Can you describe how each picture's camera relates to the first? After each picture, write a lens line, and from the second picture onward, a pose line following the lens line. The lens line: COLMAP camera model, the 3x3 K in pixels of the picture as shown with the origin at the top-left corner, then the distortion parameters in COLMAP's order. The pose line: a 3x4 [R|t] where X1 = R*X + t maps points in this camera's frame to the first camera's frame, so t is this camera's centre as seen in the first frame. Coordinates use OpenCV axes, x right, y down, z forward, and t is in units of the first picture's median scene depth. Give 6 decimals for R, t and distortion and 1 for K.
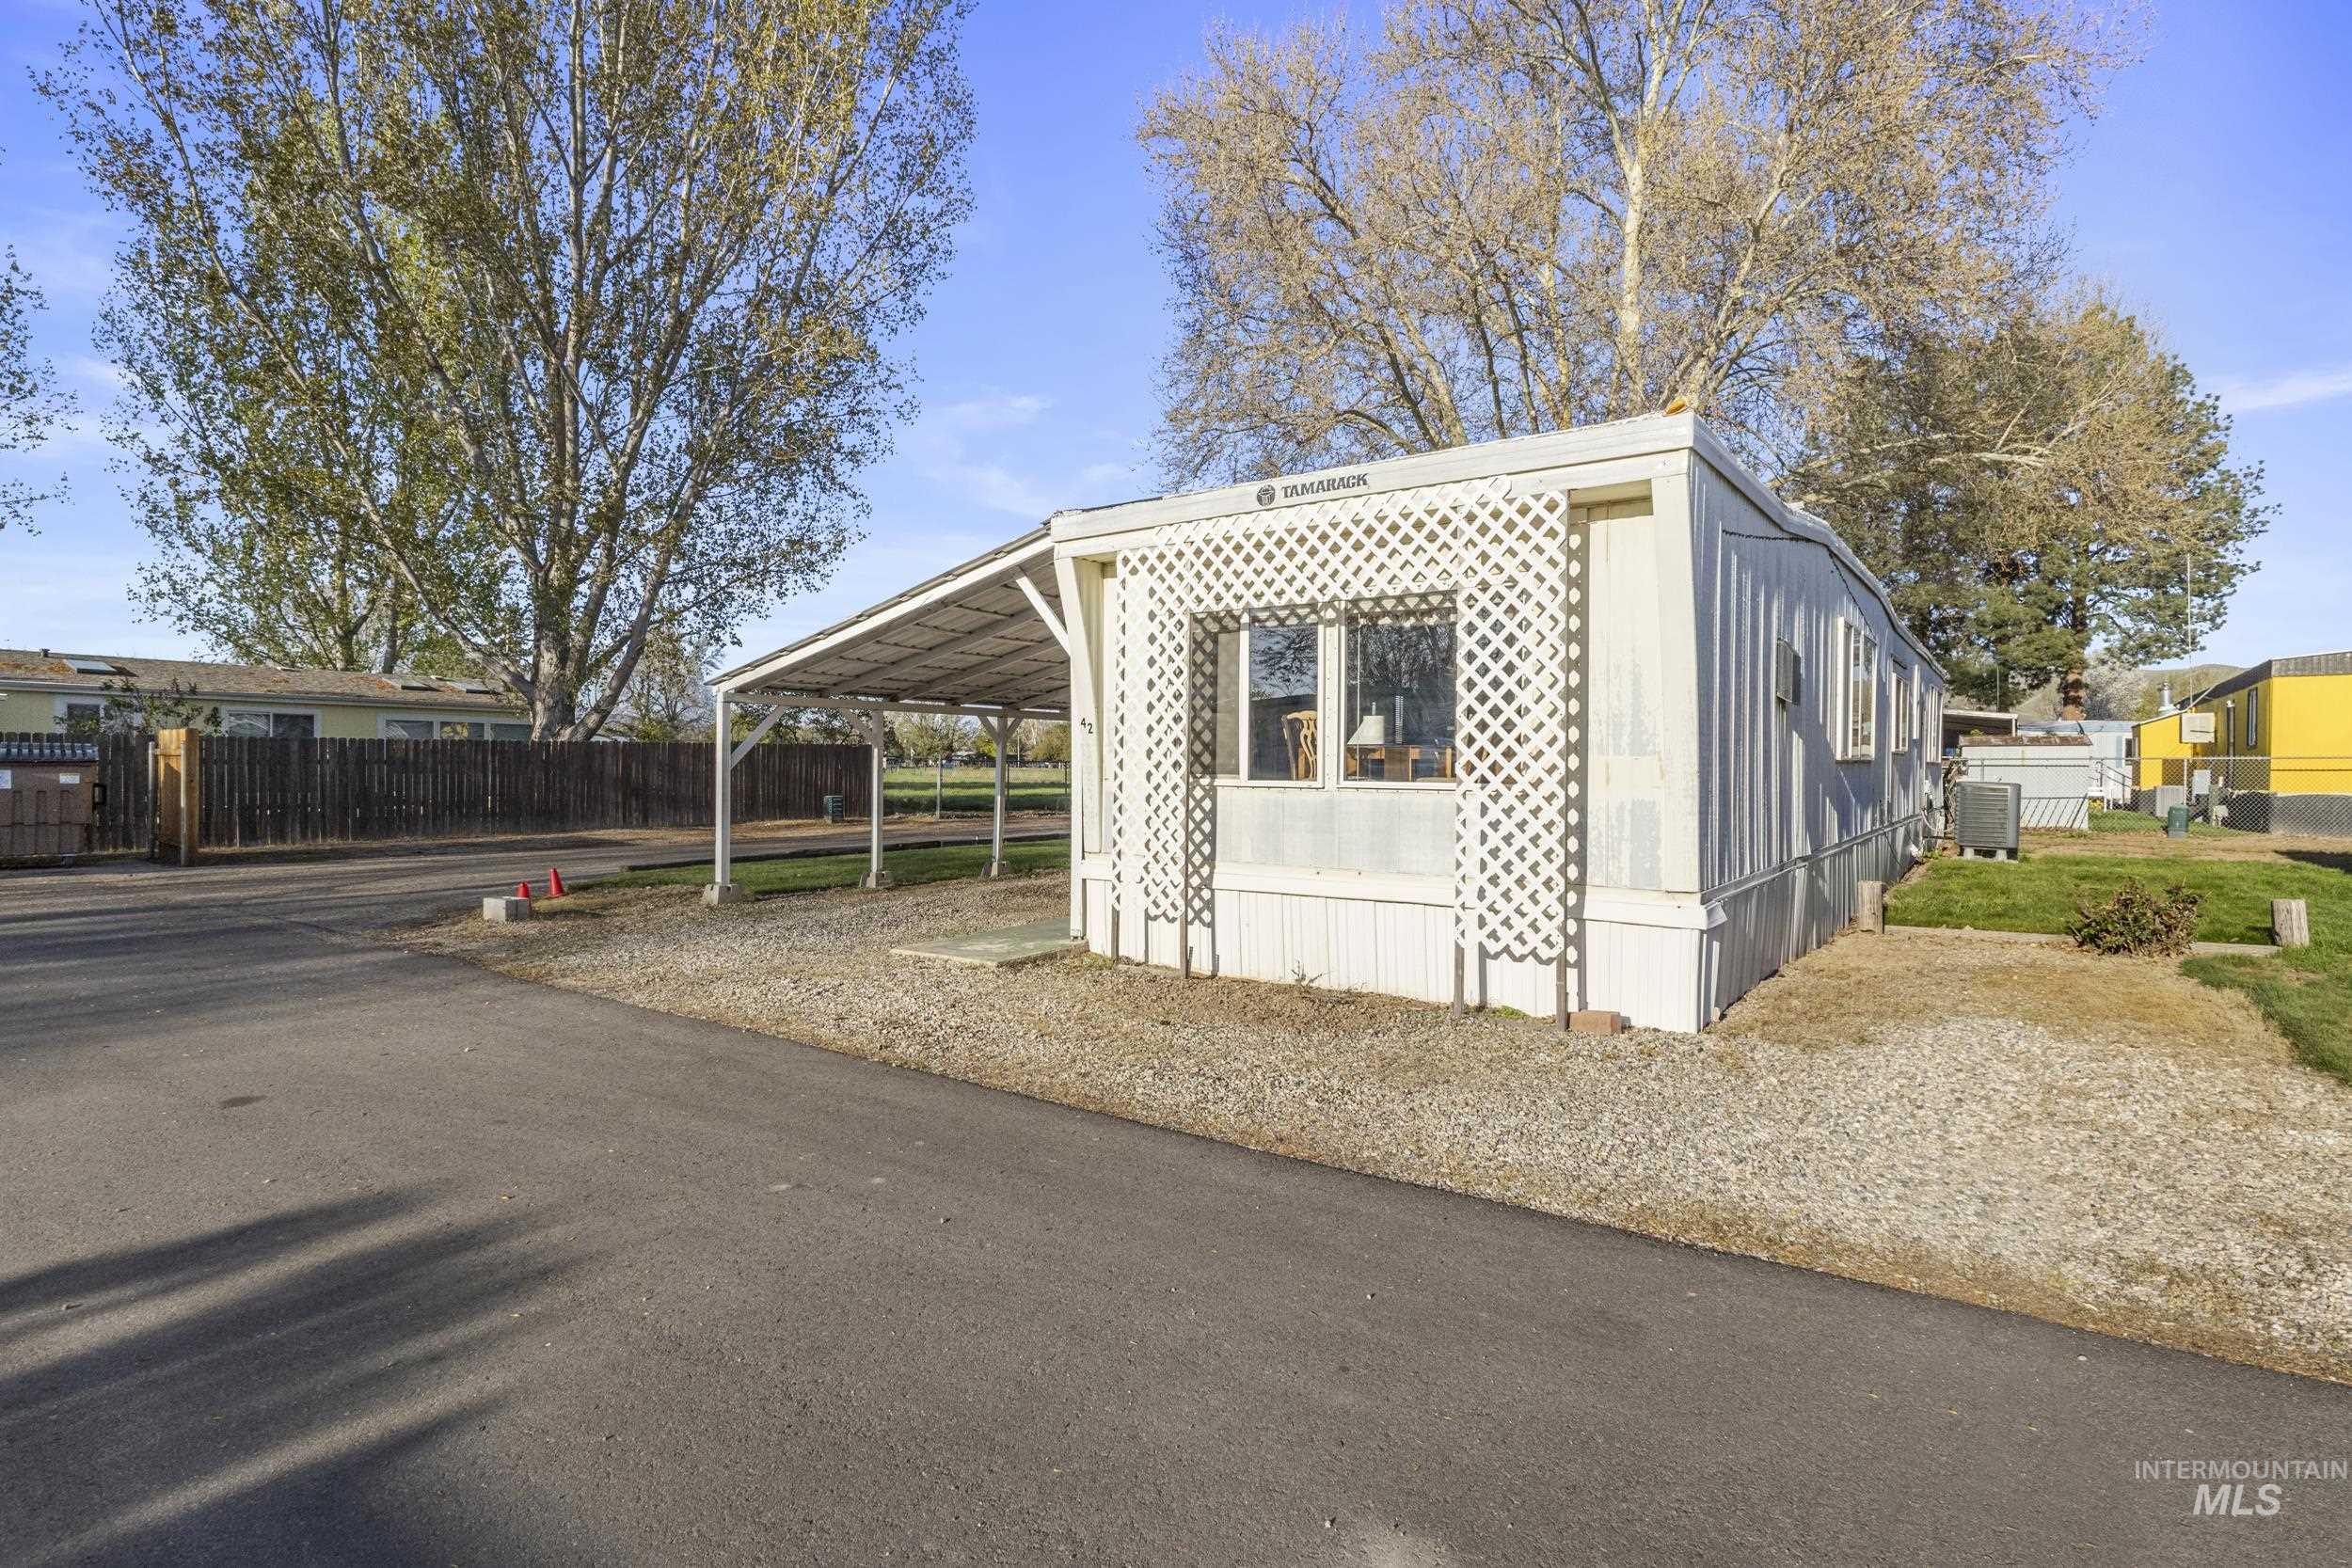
lens RADIAL K [[1190.4, 0, 1176.0], [0, 1190.4, 784.0], [0, 0, 1]] dist [-0.001536, -0.000209]
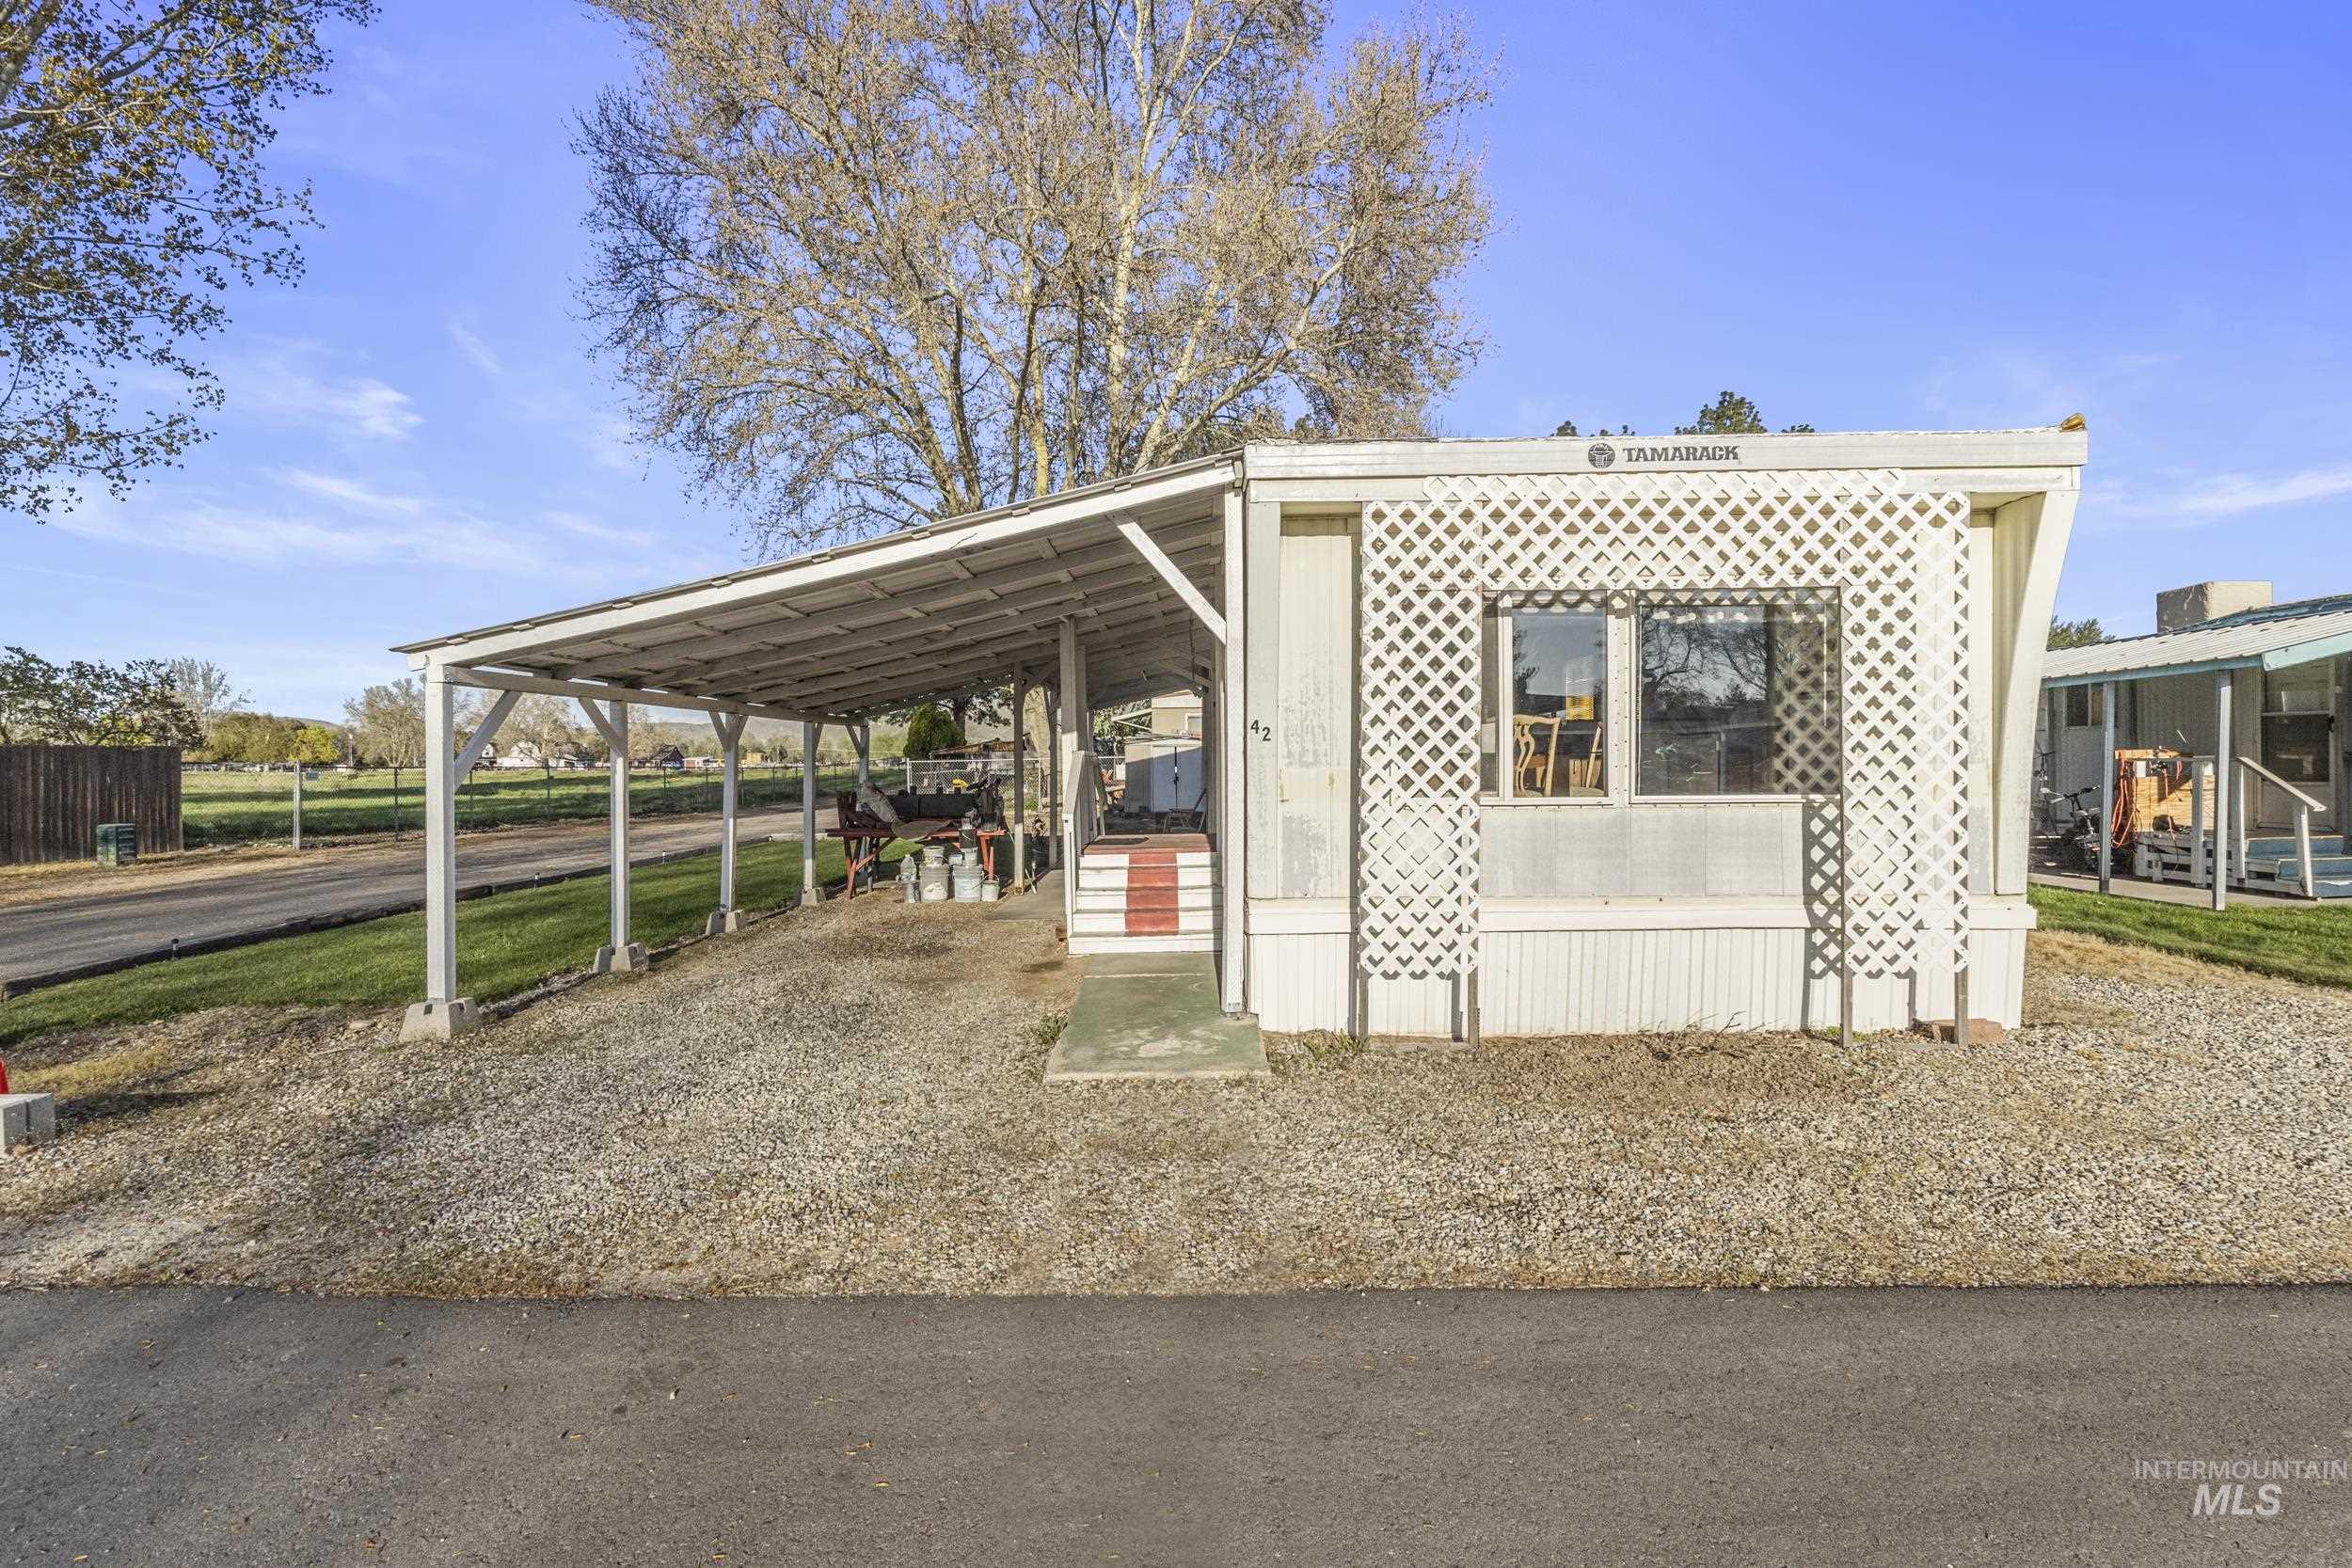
lens RADIAL K [[1099.1, 0, 1177.7], [0, 1099.1, 769.8], [0, 0, 1]] dist [0.051538, -0.035388]
pose [[0.810321, -0.012603, 0.585850, -0.580746], [0.017068, 0.999852, -0.002098, -0.023695], [-0.585737, 0.011700, 0.810417, 0.507619]]
